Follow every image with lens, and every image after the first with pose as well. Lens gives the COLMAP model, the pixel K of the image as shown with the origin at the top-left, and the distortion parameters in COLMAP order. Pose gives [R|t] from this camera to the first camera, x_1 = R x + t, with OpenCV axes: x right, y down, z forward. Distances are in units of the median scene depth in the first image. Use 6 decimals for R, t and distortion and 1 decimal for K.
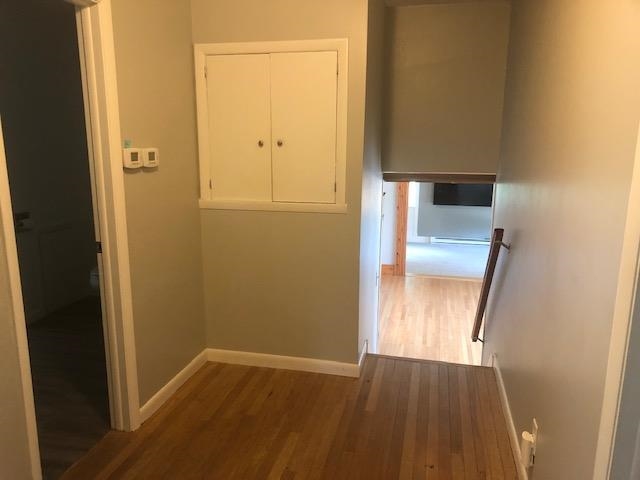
lens RADIAL K [[535.3, 0, 320.0], [0, 535.3, 240.0], [0, 0, 1]] dist [-0.002781, -0.009442]
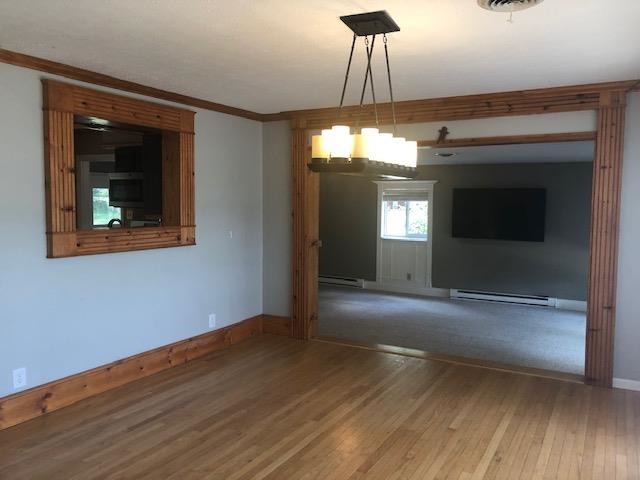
lens RADIAL K [[535.3, 0, 320.0], [0, 535.3, 240.0], [0, 0, 1]] dist [-0.002781, -0.009442]
pose [[0.961160, 0.020871, -0.275202, 0.242464], [-0.056447, 0.990925, -0.121992, 0.024711], [0.270158, 0.132788, 0.953615, 0.355997]]
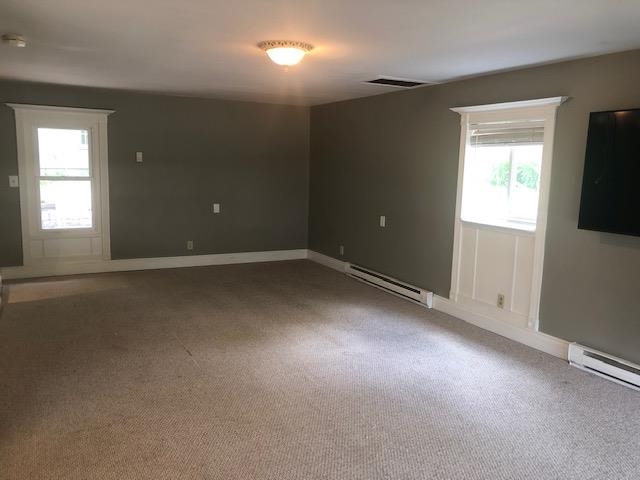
lens RADIAL K [[551.1, 0, 320.0], [0, 551.1, 240.0], [0, 0, 1]] dist [-0.001039, -0.001942]
pose [[0.650181, 0.116673, -0.750768, 0.348748], [-0.172284, 0.985040, 0.003878, -0.039228], [0.739989, 0.126824, 0.660555, 0.732843]]
